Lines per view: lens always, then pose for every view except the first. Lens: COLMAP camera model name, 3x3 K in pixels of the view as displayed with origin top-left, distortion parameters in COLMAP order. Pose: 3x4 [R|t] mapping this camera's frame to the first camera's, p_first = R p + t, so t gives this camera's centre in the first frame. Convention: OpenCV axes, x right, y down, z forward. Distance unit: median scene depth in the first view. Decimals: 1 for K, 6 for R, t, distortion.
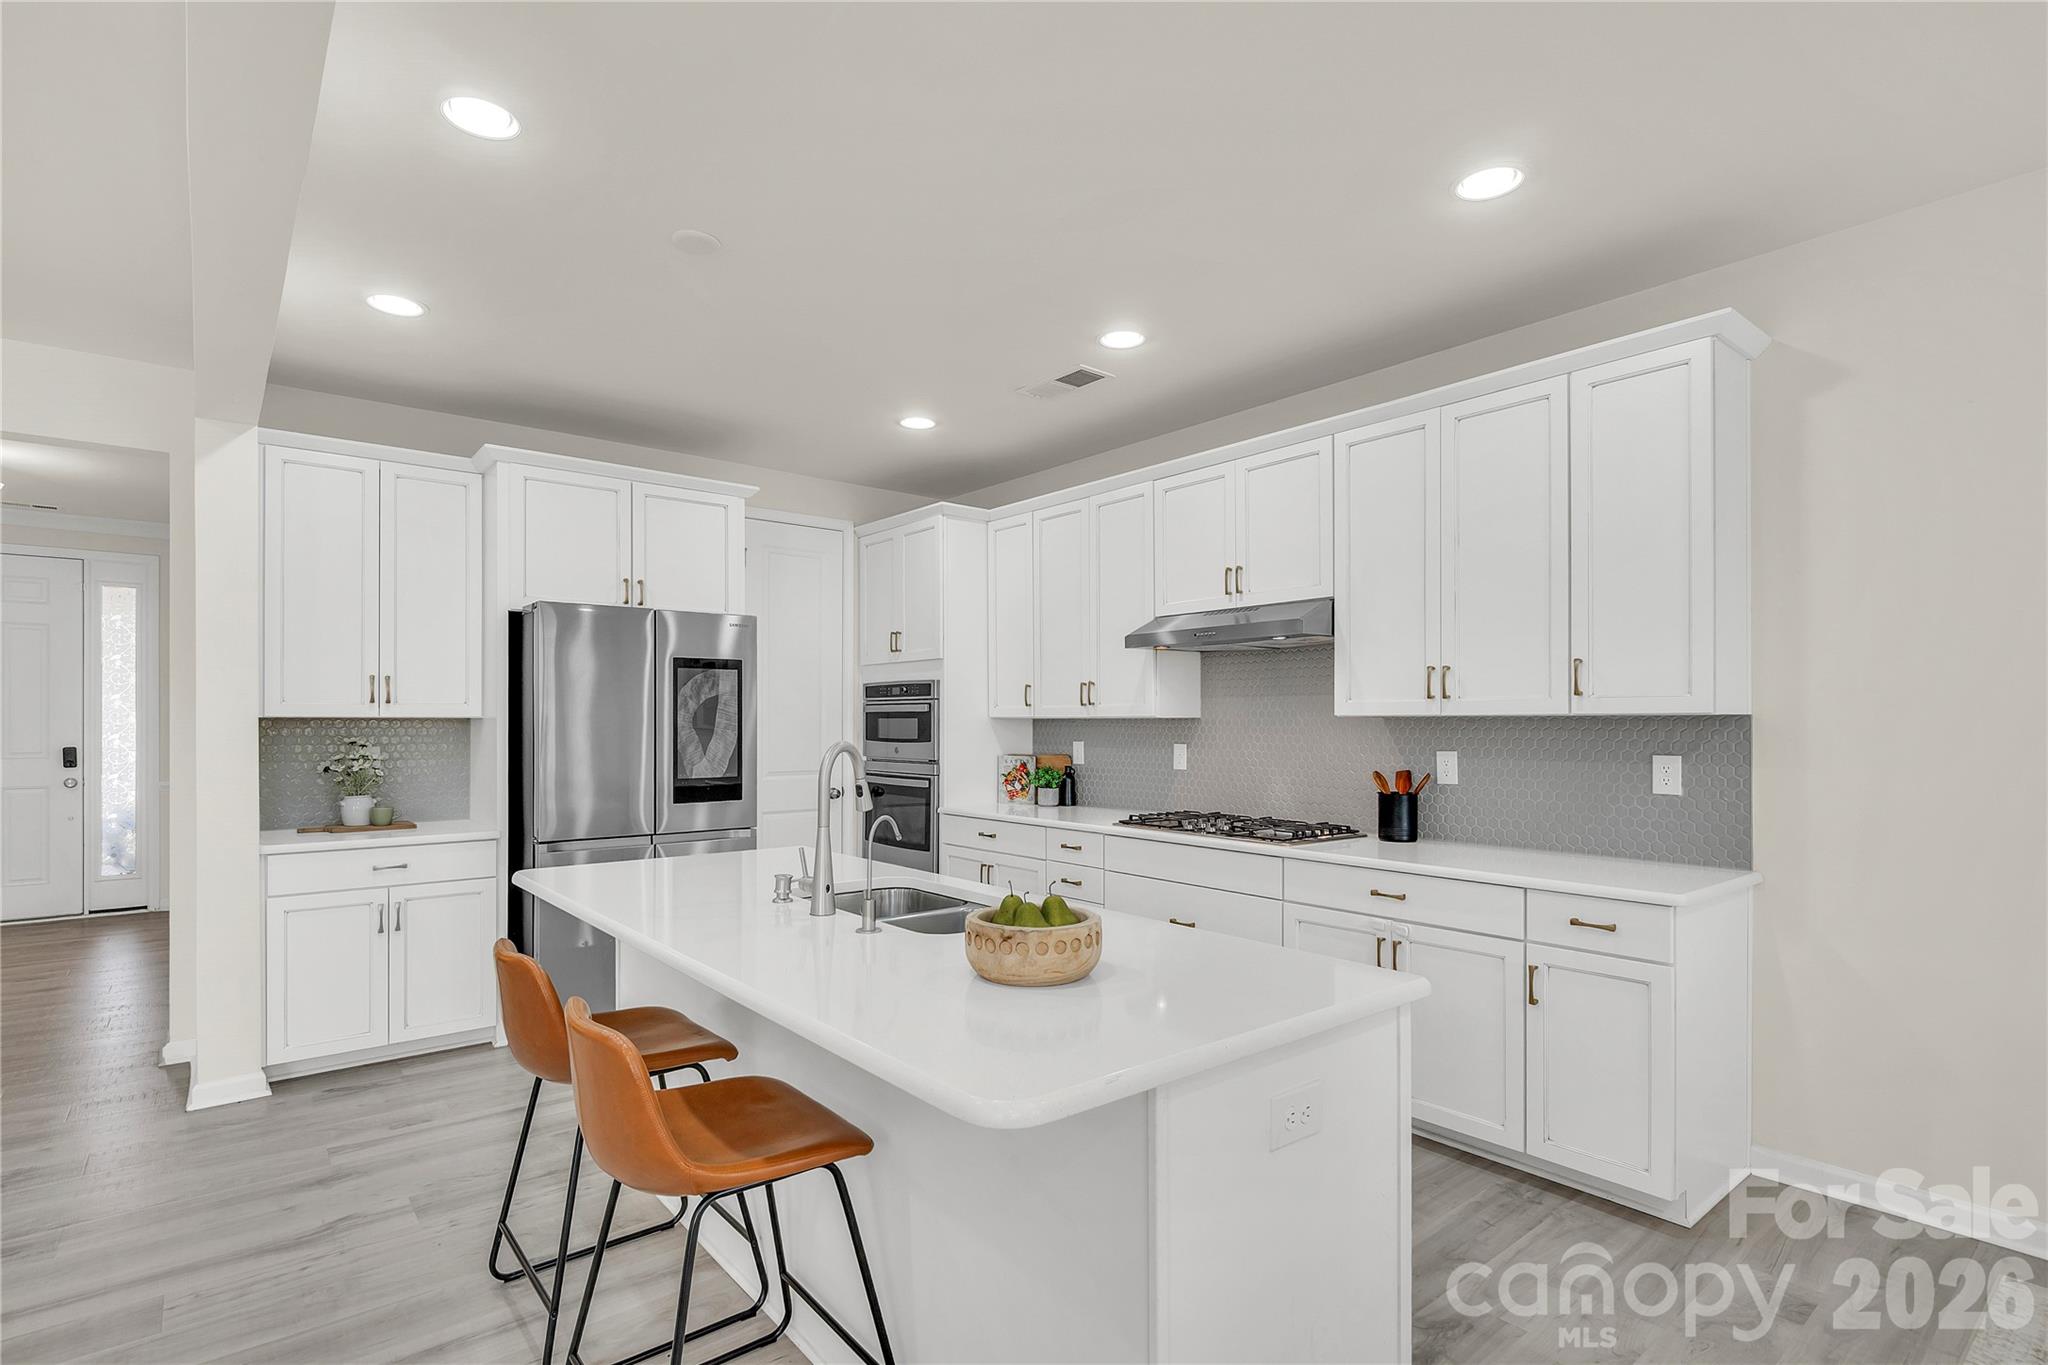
lens RADIAL K [[935.8, 0, 1051.2], [0, 935.8, 726.0], [0, 0, 1]] dist [-0.002310, -0.000073]
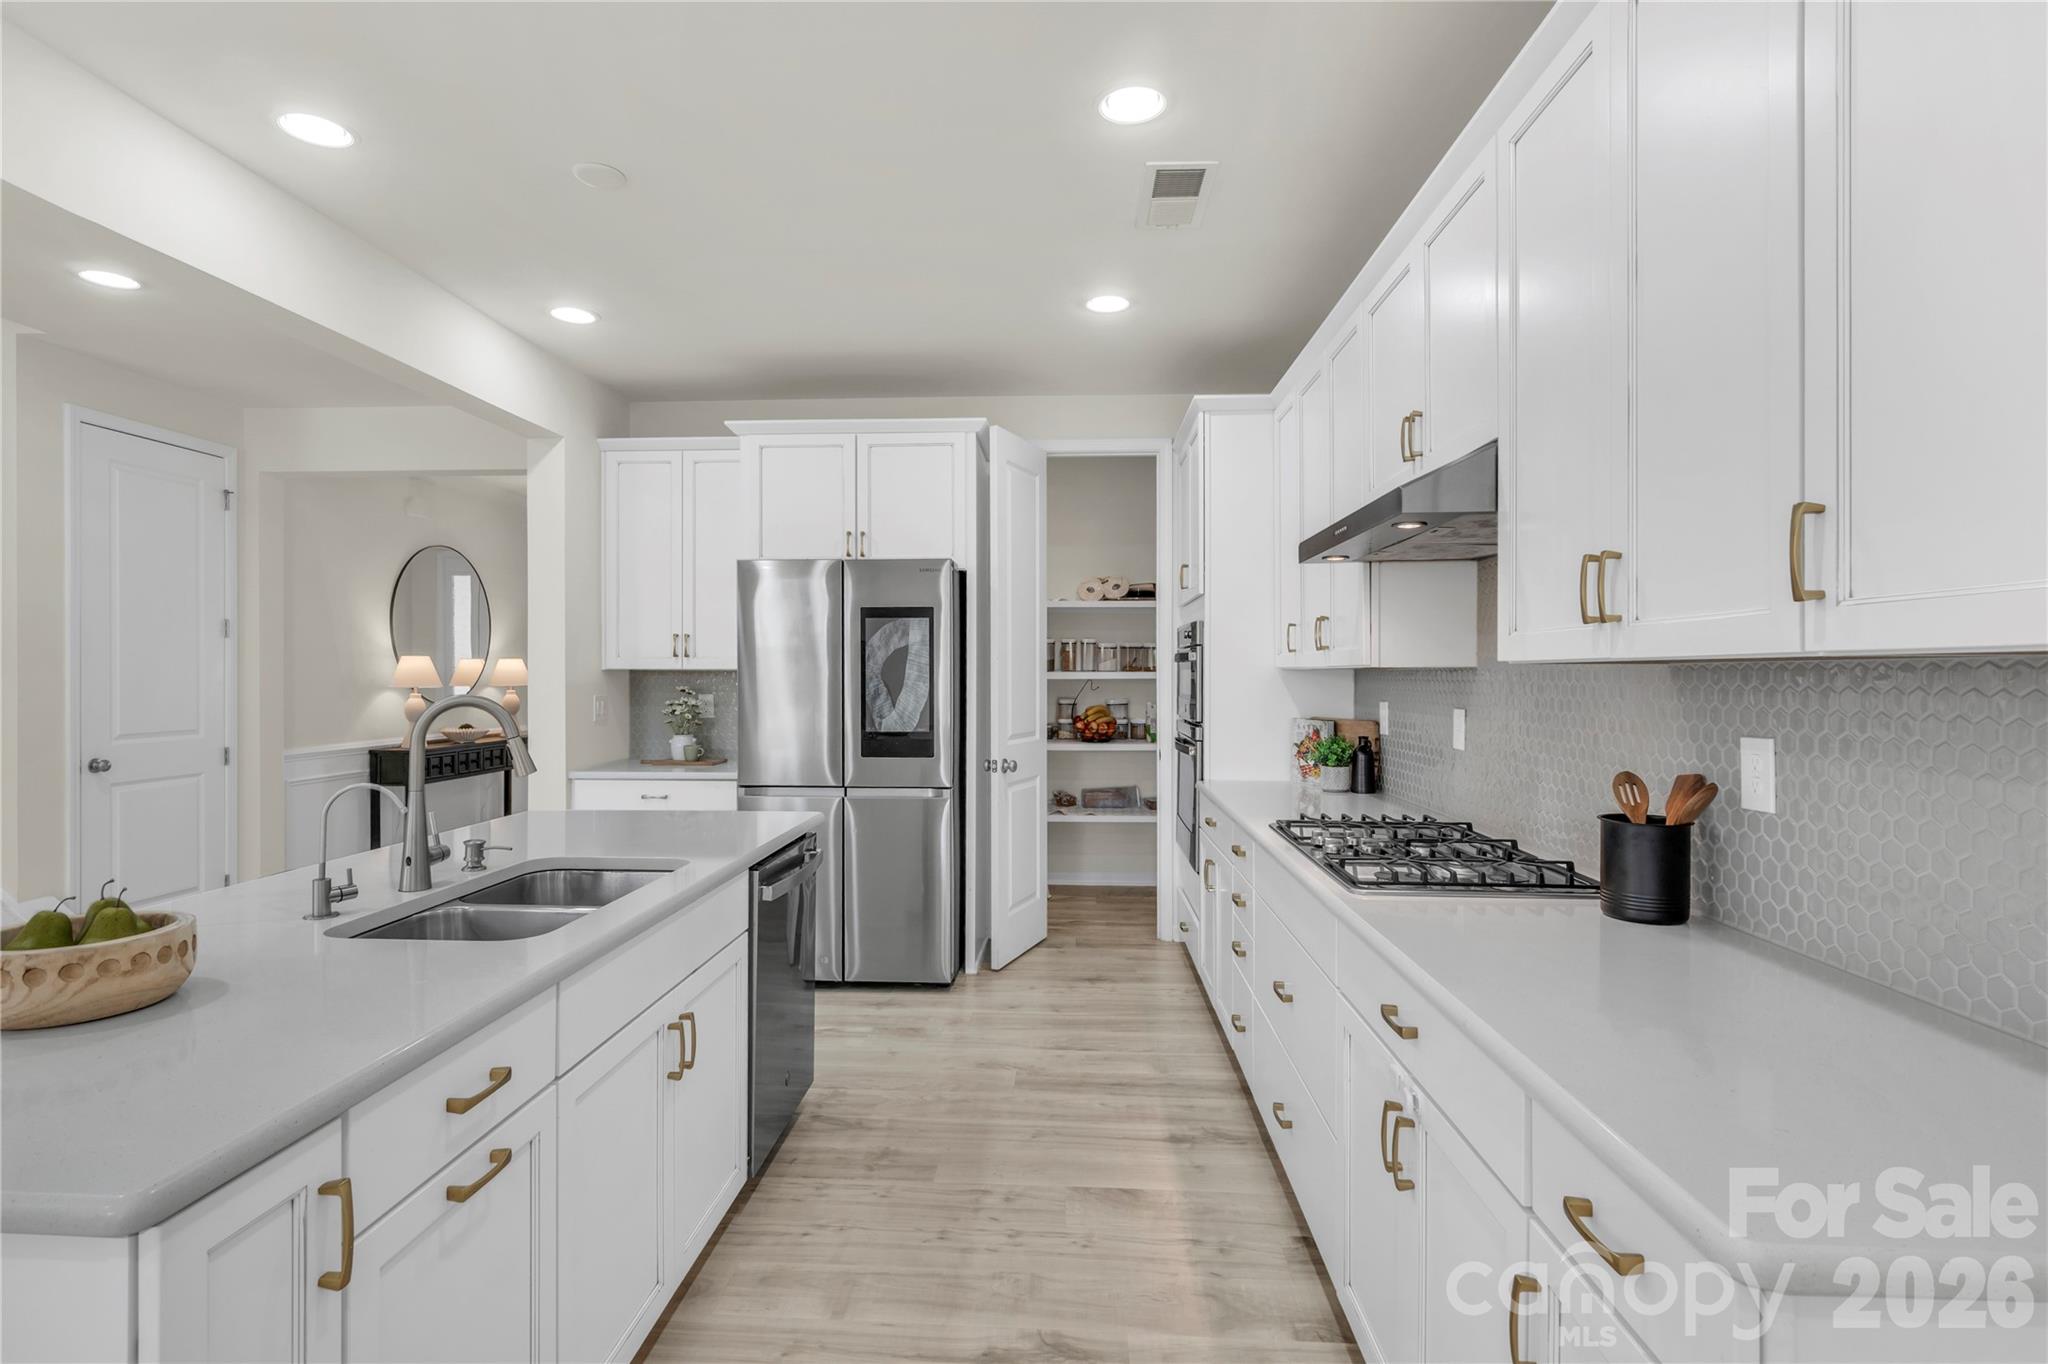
lens RADIAL K [[1029.4, 0, 1024.0], [0, 1029.4, 682.0], [0, 0, 1]] dist [0.033284, 0.000086]
pose [[0.713196, 0.005747, -0.700942, 0.468661], [-0.001628, 0.999977, 0.006542, -0.002601], [0.700963, -0.003524, 0.713189, 0.346312]]
